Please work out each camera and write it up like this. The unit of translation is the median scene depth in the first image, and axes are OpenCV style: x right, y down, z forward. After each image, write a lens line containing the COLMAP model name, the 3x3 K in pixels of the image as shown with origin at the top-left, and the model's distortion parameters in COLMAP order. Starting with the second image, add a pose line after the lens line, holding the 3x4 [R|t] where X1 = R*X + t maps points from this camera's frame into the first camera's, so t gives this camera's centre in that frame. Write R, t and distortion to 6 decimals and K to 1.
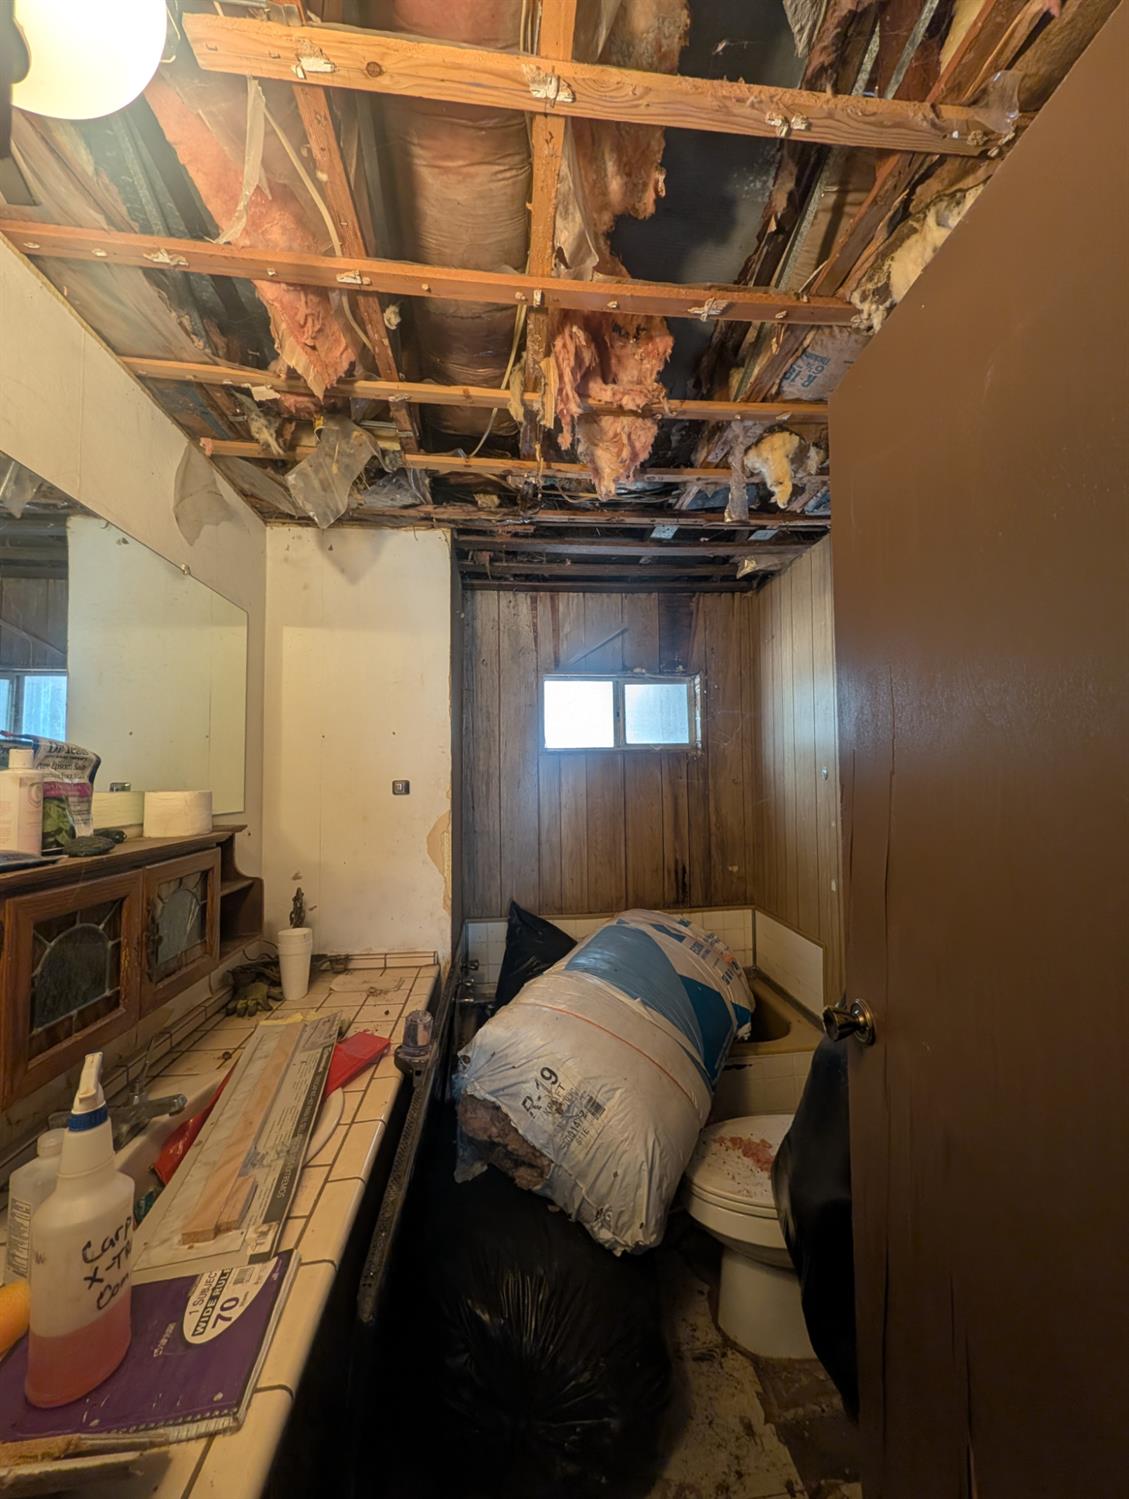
lens RADIAL K [[585.6, 0, 564.5], [0, 585.6, 749.5], [0, 0, 1]] dist [0.000632, 0.000065]
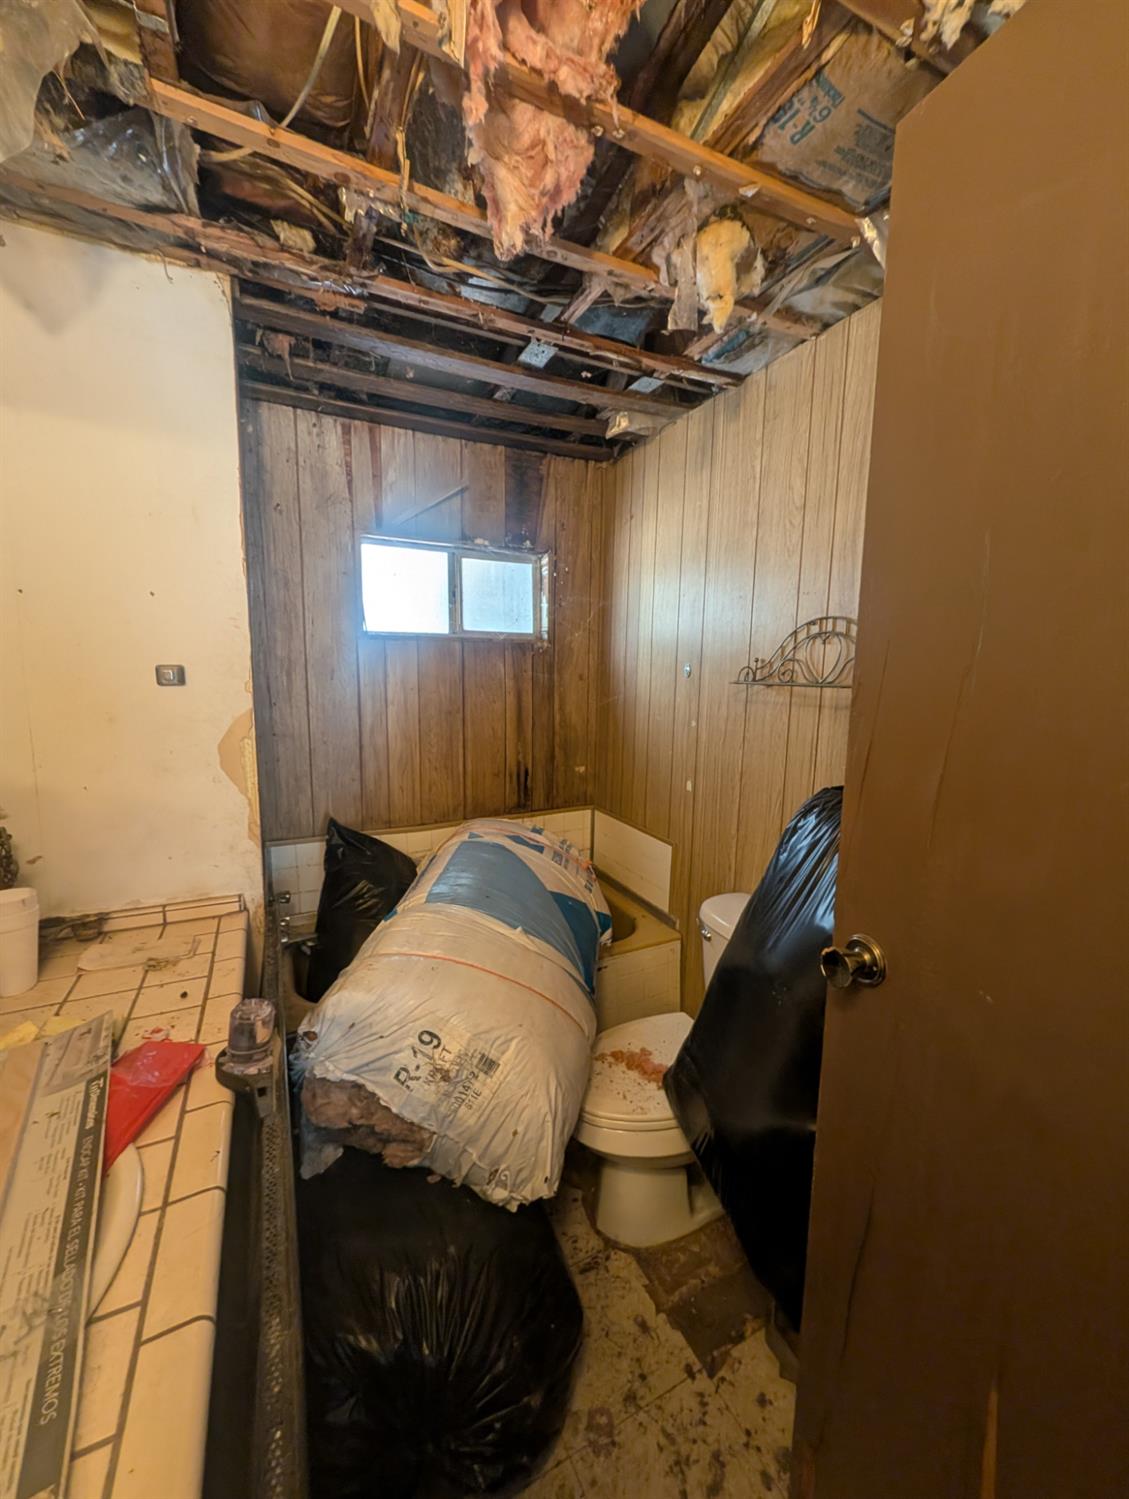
lens RADIAL K [[596.8, 0, 574.1], [0, 596.8, 750.8], [0, 0, 1]] dist [-0.000715, 0.000165]
pose [[0.935817, -0.021891, 0.351805, -0.088807], [-0.041172, 0.984449, 0.170777, 0.013699], [-0.350073, -0.174300, 0.920363, 0.181573]]
